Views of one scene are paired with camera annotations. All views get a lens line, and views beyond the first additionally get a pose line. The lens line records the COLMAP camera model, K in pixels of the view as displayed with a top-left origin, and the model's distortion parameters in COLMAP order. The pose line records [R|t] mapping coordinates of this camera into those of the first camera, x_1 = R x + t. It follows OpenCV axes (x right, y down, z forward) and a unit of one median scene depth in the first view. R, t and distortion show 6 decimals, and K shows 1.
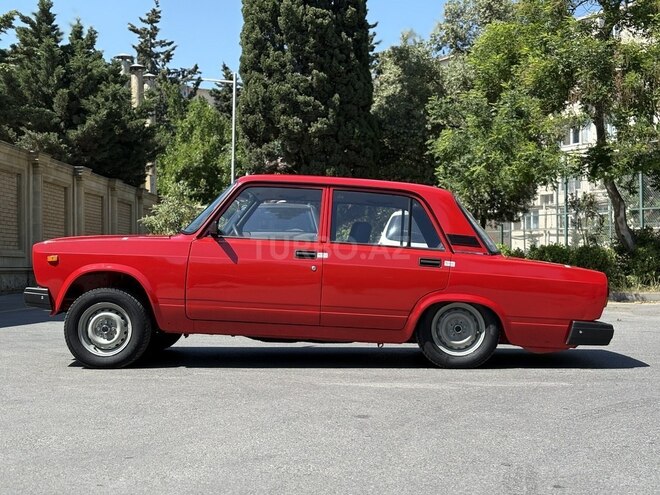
lens RADIAL K [[1006.5, 0, 351.3], [0, 1006.5, 249.0], [0, 0, 1]] dist [0.230000, -0.807120]
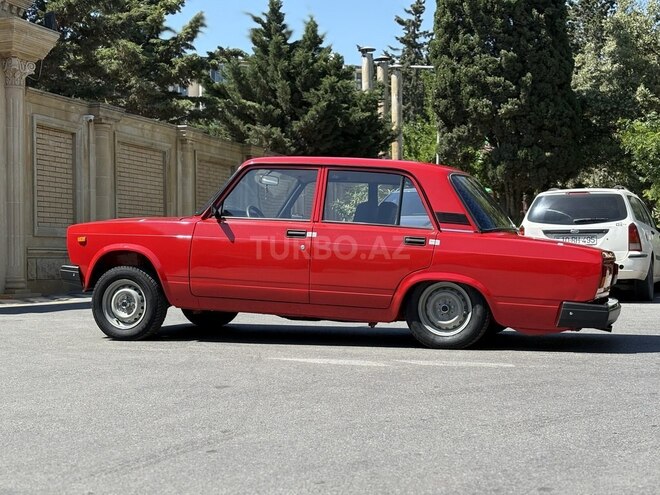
lens RADIAL K [[1006.5, 0, 351.3], [0, 1006.5, 249.0], [0, 0, 1]] dist [0.230000, -0.807120]
pose [[0.957894, -0.003027, -0.287105, 0.104980], [0.006685, 0.999908, 0.011762, 0.003181], [0.287043, -0.013186, 0.957827, 0.012719]]
